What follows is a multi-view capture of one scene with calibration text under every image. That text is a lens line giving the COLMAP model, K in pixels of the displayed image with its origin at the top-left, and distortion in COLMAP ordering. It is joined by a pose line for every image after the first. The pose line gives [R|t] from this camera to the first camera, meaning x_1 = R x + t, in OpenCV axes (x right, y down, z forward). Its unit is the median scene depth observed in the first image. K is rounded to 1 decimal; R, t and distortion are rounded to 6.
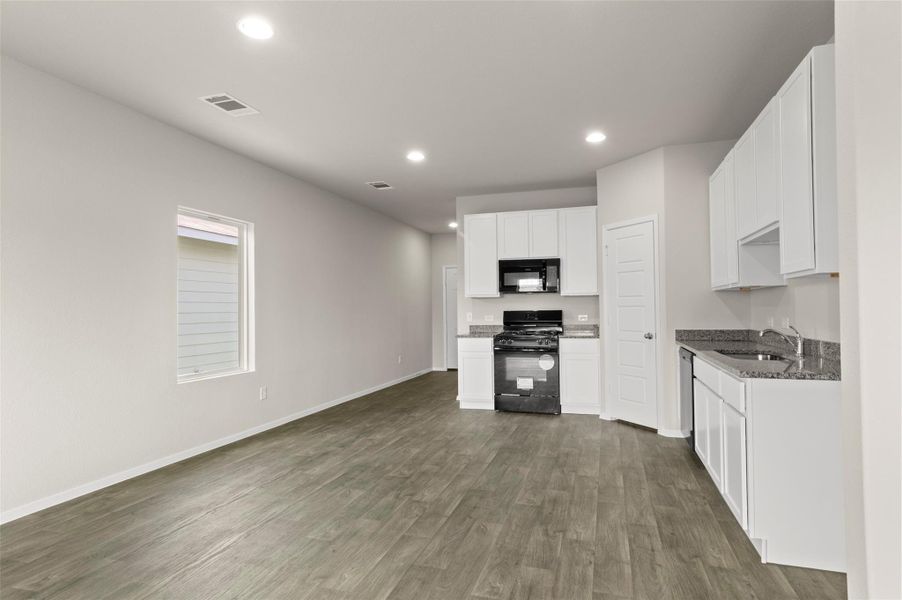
lens RADIAL K [[476.8, 0, 470.1], [0, 476.8, 298.6], [0, 0, 1]] dist [0.012295, -0.006303]
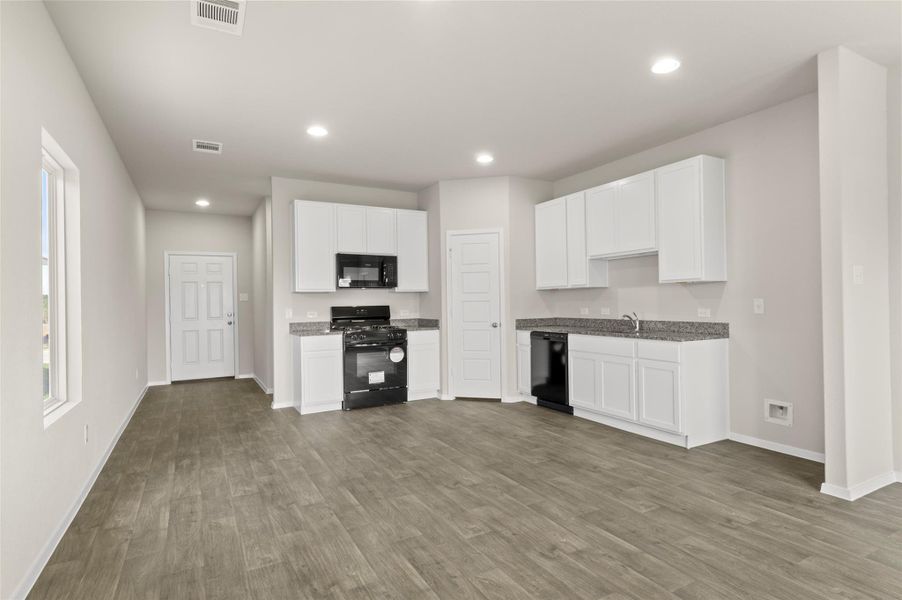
lens RADIAL K [[476.8, 0, 470.1], [0, 476.8, 298.3], [0, 0, 1]] dist [0.012295, -0.006303]
pose [[0.695033, 0.007016, 0.718944, -0.610104], [-0.008875, 0.999960, -0.001179, 0.011545], [-0.718923, -0.005561, 0.695067, 0.197237]]
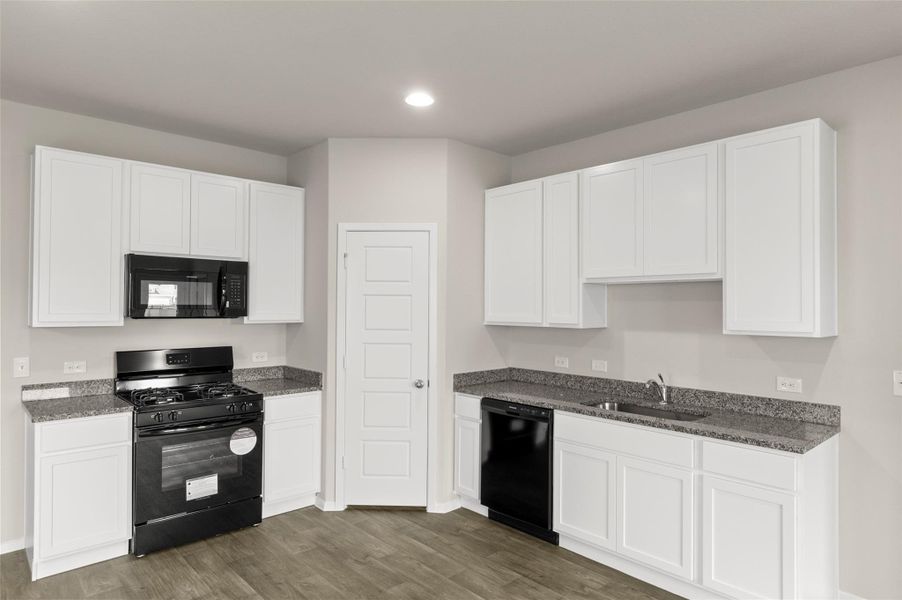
lens RADIAL K [[538.3, 0, 467.5], [0, 538.3, 298.6], [0, 0, 1]] dist [-0.004176, -0.003129]
pose [[0.509312, 0.026200, 0.860183, -0.339676], [-0.031152, 0.999443, -0.011997, -0.051392], [-0.860018, -0.020686, 0.509844, 0.549396]]
